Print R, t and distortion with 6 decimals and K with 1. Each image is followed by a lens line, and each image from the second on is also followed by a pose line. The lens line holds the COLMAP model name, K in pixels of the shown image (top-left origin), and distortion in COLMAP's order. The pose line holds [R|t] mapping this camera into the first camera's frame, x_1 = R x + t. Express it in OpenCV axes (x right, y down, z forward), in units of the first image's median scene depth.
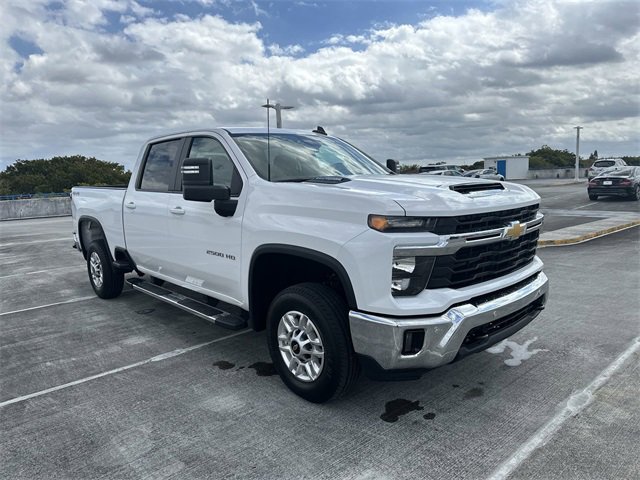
lens RADIAL K [[450.2, 0, 320.5], [0, 450.2, 257.3], [0, 0, 1]] dist [0.033891, -0.045278]
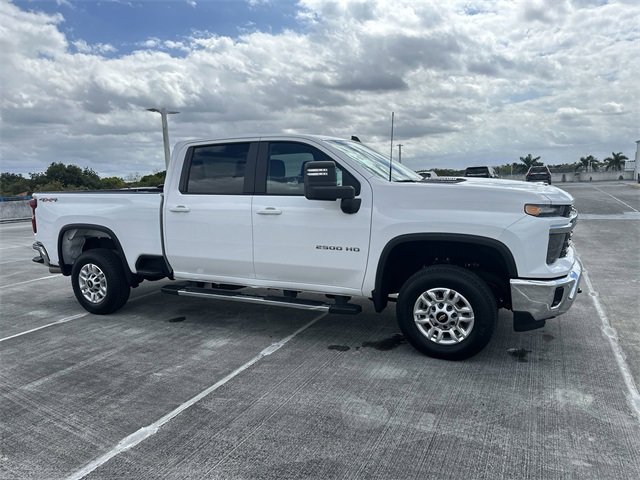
lens RADIAL K [[444.7, 0, 321.9], [0, 444.7, 266.4], [0, 0, 1]] dist [0.038642, -0.047563]
pose [[0.926883, -0.065237, 0.369638, -0.476337], [0.065726, 0.997774, 0.011284, 0.016701], [-0.369551, 0.013836, 0.929107, -0.000850]]
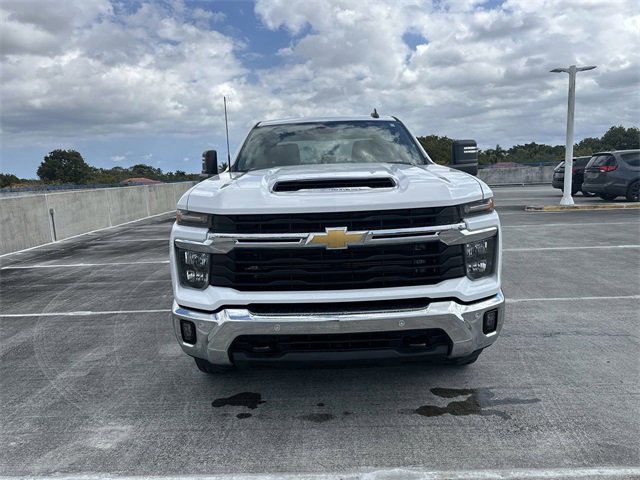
lens RADIAL K [[450.2, 0, 320.5], [0, 450.2, 257.3], [0, 0, 1]] dist [0.033891, -0.045278]
pose [[0.727103, 0.140092, -0.672083, 0.547456], [-0.106086, 0.990127, 0.091616, -0.054728], [0.678282, 0.004685, 0.734787, 0.219006]]
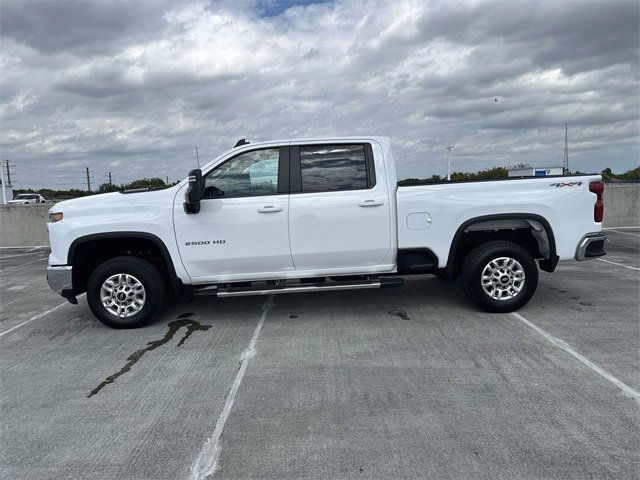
lens RADIAL K [[449.3, 0, 317.4], [0, 449.3, 232.0], [0, 0, 1]] dist [0.046473, -0.063211]
pose [[-0.670802, 0.139327, -0.728432, 0.668832], [-0.069062, 0.966192, 0.248402, -0.336855], [0.738414, 0.216935, -0.638501, 1.762995]]
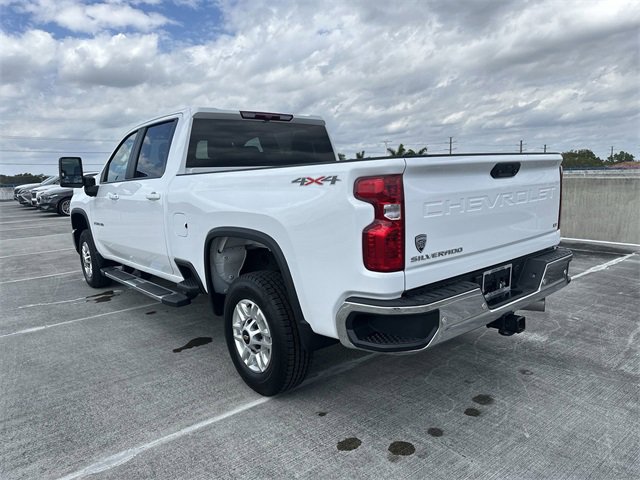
lens RADIAL K [[449.7, 0, 322.1], [0, 449.7, 239.1], [0, 0, 1]] dist [0.040052, -0.051266]
pose [[-0.995958, 0.063237, 0.063793, -0.439206], [0.080177, 0.946051, 0.313941, -0.317255], [-0.040499, 0.317786, -0.947297, 1.964670]]
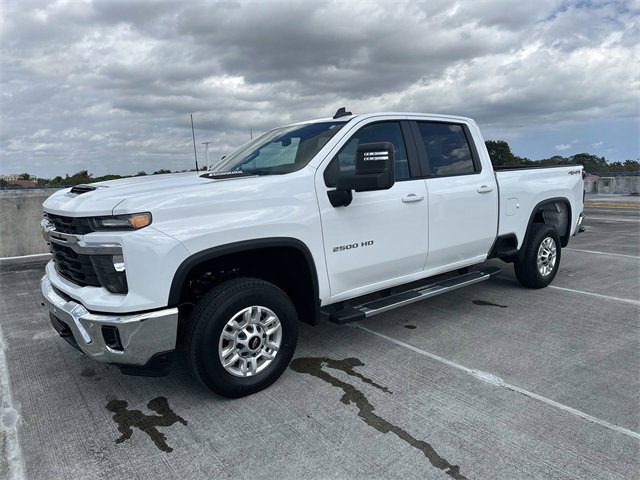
lens RADIAL K [[449.1, 0, 316.1], [0, 449.1, 240.3], [0, 0, 1]] dist [0.040834, -0.048850]
pose [[-0.093730, 0.187734, -0.977738, 0.814065], [-0.145790, 0.968887, 0.200010, -0.199760], [0.984865, 0.161292, -0.063444, 0.969620]]
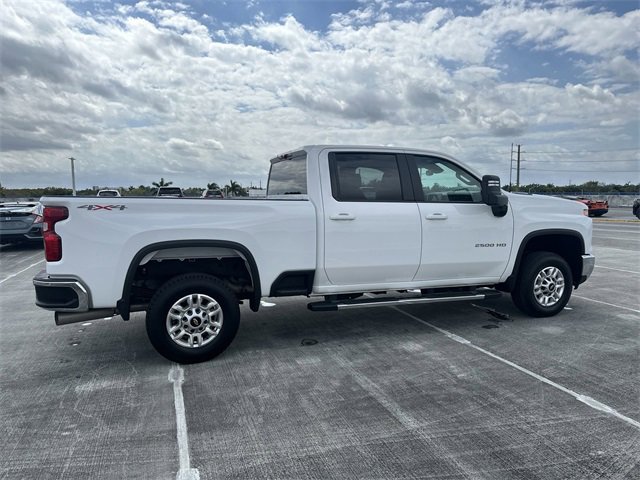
lens RADIAL K [[445.5, 0, 321.0], [0, 445.5, 247.4], [0, 0, 1]] dist [0.049711, -0.065752]
pose [[0.383488, -0.070824, 0.920826, -1.216117], [0.153144, 0.988128, 0.012222, -0.069112], [-0.910760, 0.136332, 0.389781, 0.669277]]
